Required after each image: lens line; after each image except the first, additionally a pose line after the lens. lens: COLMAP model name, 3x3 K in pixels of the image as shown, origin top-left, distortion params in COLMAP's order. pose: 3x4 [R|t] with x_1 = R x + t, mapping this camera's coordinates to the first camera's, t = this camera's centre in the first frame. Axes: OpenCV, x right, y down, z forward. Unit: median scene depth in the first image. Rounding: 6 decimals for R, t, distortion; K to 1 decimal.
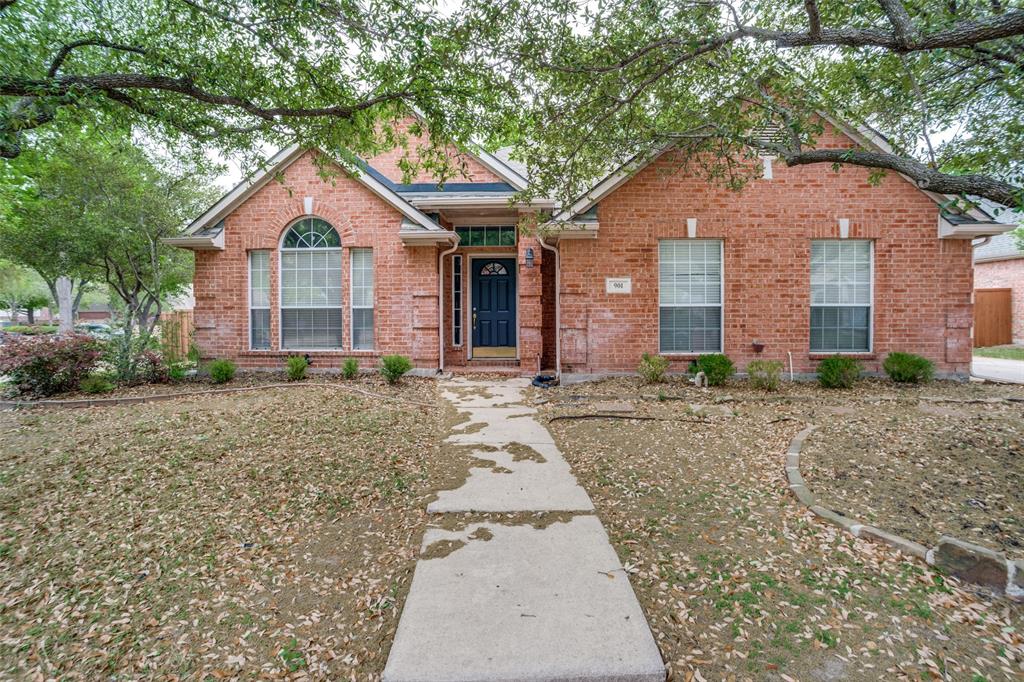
lens RADIAL K [[503.3, 0, 512.0], [0, 503.3, 341.0], [0, 0, 1]] dist [-0.067351, 0.029917]
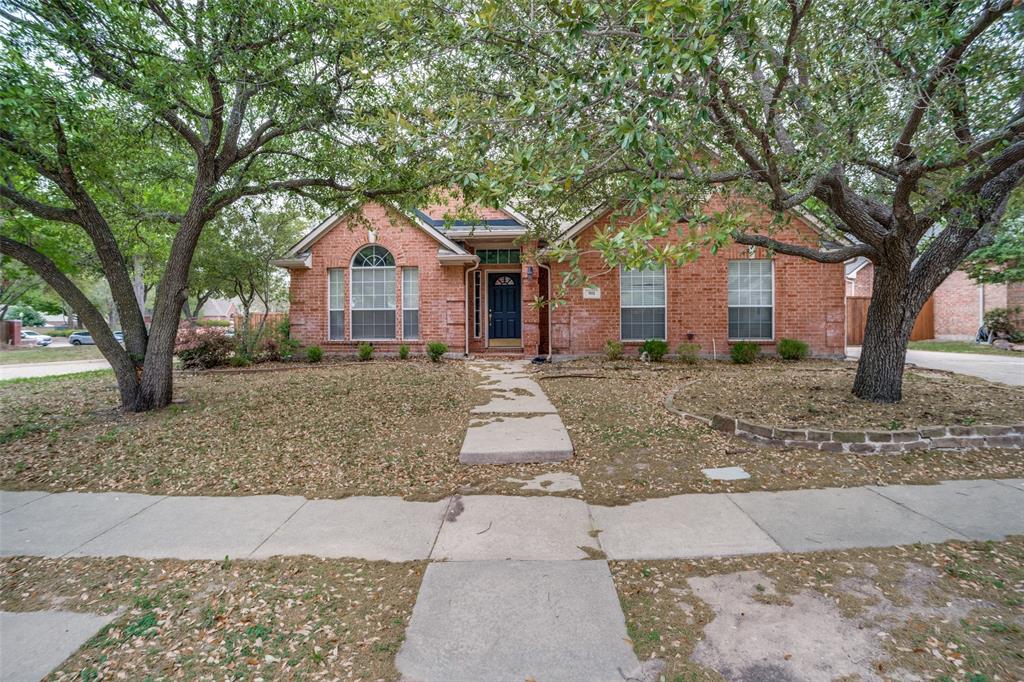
lens RADIAL K [[503.3, 0, 512.0], [0, 503.3, 341.0], [0, 0, 1]] dist [-0.067351, 0.029917]
pose [[0.999762, -0.002171, -0.021730, 0.015309], [0.001963, 0.999952, -0.009600, 0.037240], [0.021750, 0.009555, 0.999718, -0.415020]]
